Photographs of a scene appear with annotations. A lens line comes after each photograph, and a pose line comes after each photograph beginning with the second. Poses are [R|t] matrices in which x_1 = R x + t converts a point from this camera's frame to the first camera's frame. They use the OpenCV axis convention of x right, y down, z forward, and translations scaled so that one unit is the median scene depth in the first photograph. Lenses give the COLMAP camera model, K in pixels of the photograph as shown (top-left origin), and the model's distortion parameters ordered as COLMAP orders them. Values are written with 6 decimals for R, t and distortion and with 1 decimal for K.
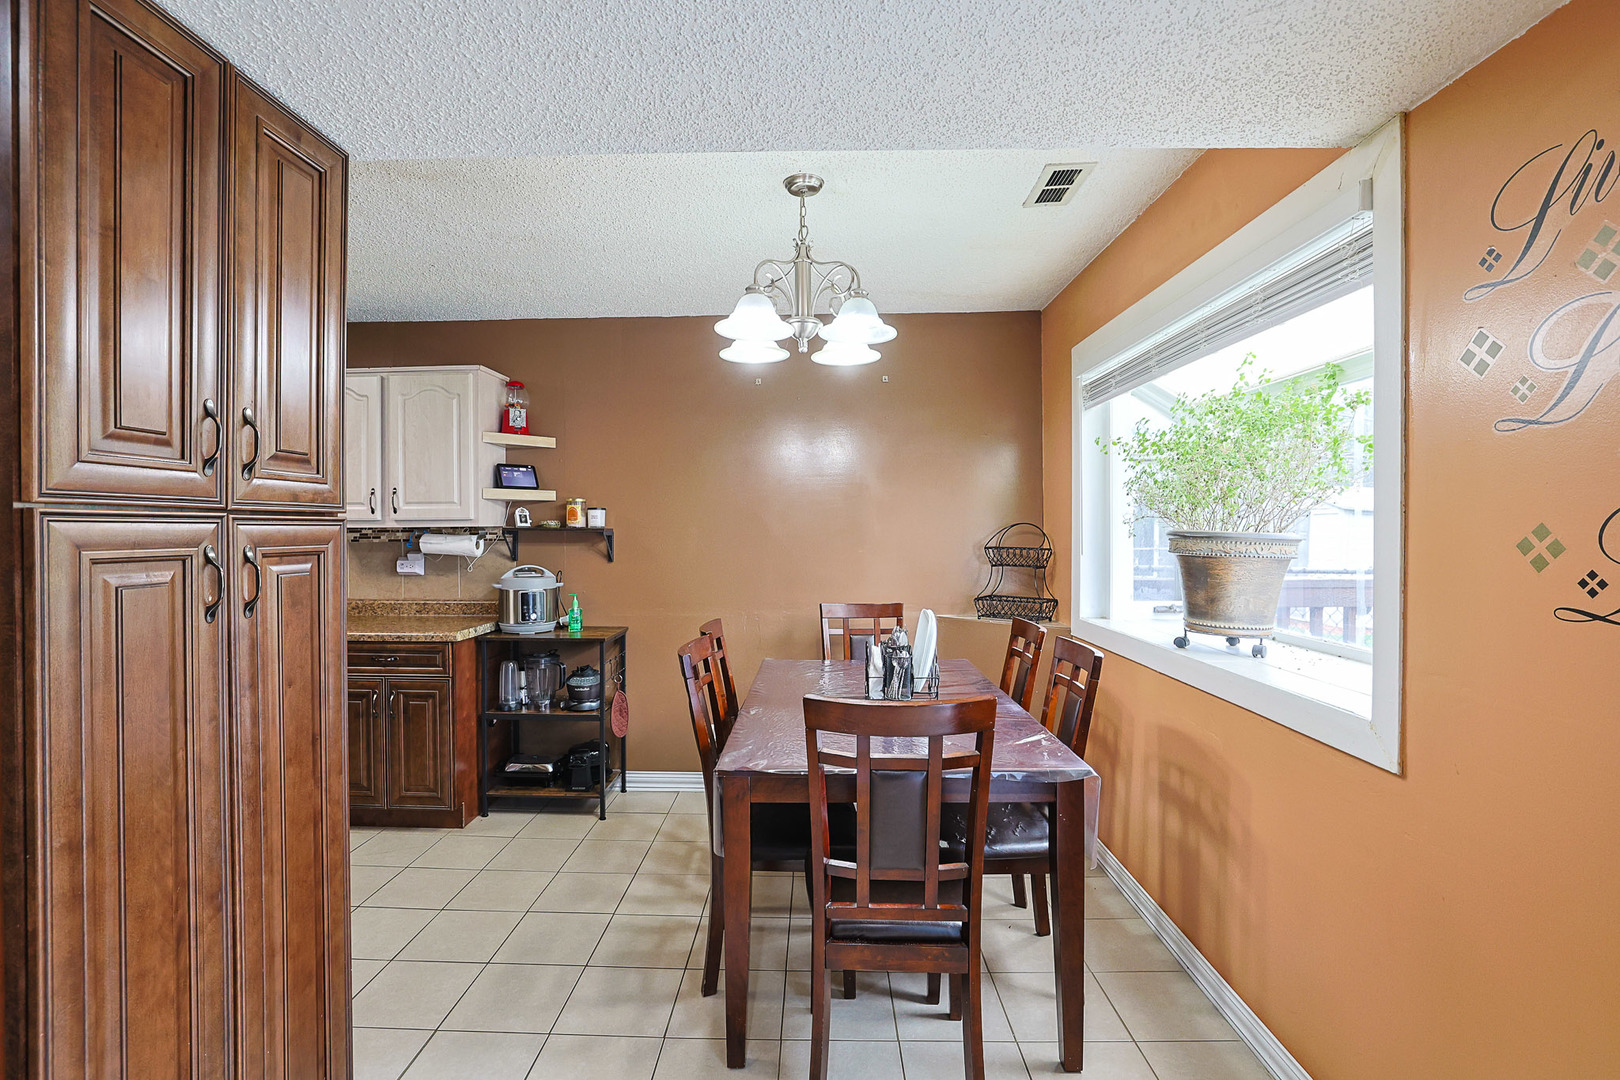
lens RADIAL K [[749.5, 0, 807.8], [0, 749.5, 531.2], [0, 0, 1]] dist [-0.029519, 0.011530]
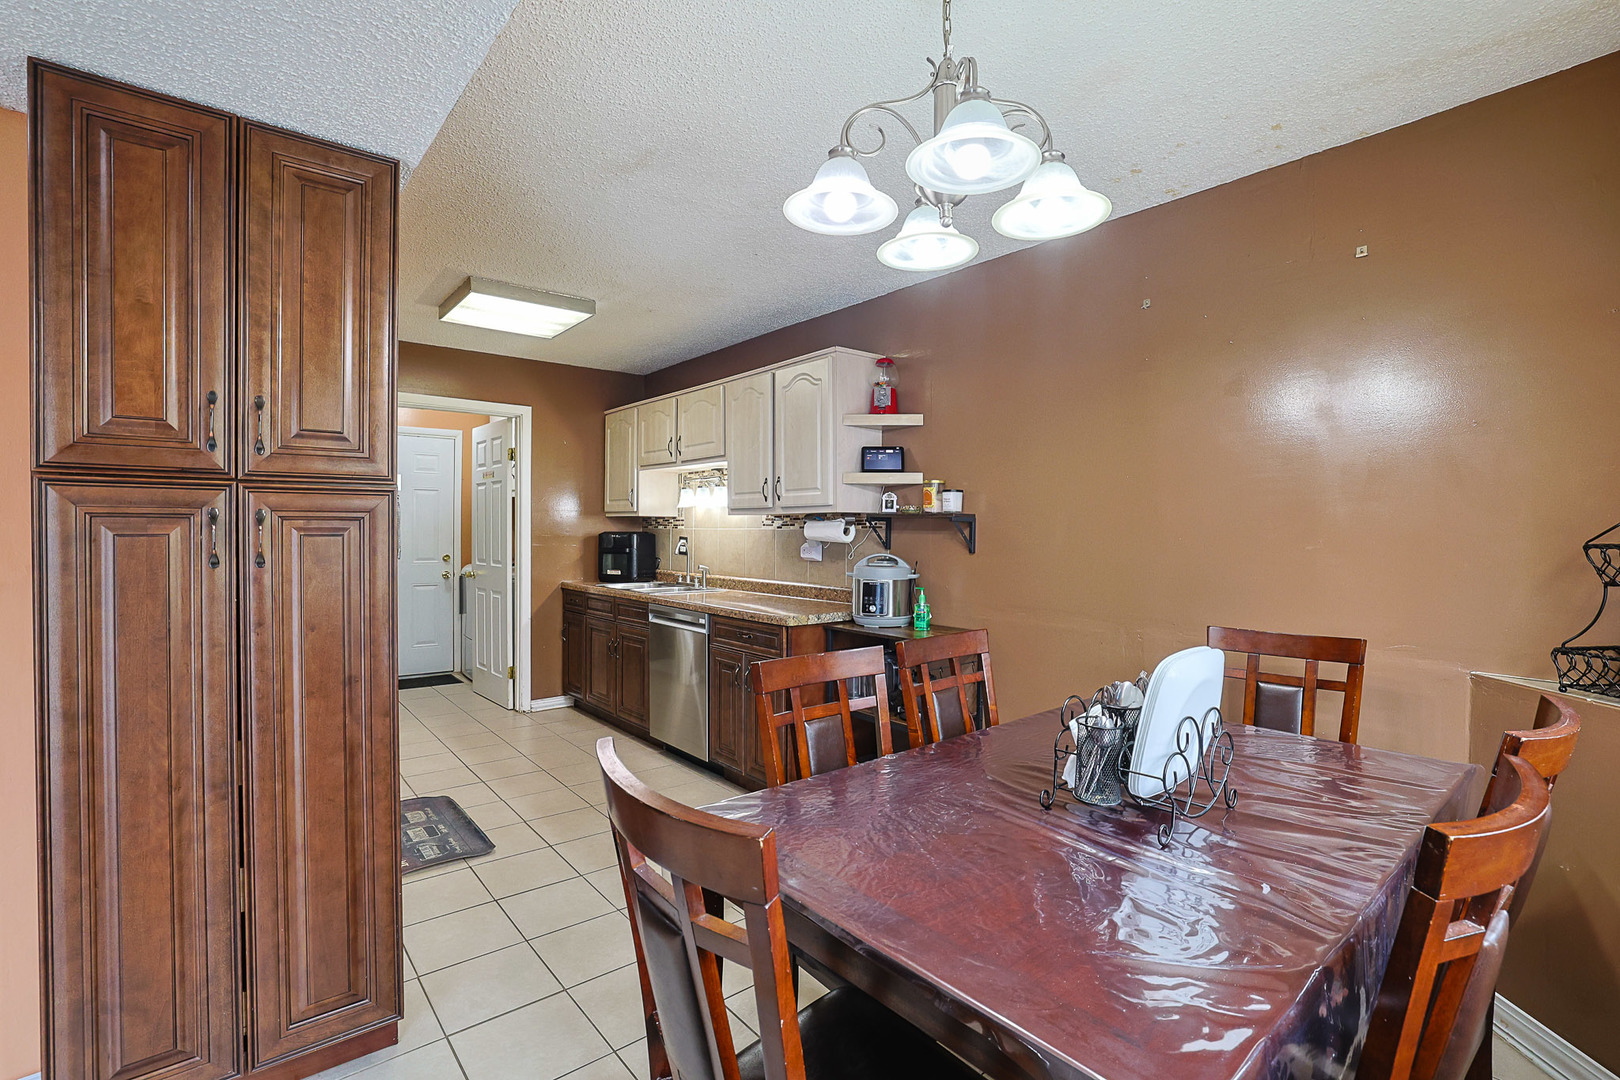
lens RADIAL K [[749.5, 0, 807.4], [0, 749.5, 539.9], [0, 0, 1]] dist [-0.029519, 0.011530]
pose [[0.646725, 0.013713, -0.762600, 0.271632], [-0.007106, 0.999903, 0.011954, 0.017761], [0.762690, -0.002312, 0.646760, 0.323225]]
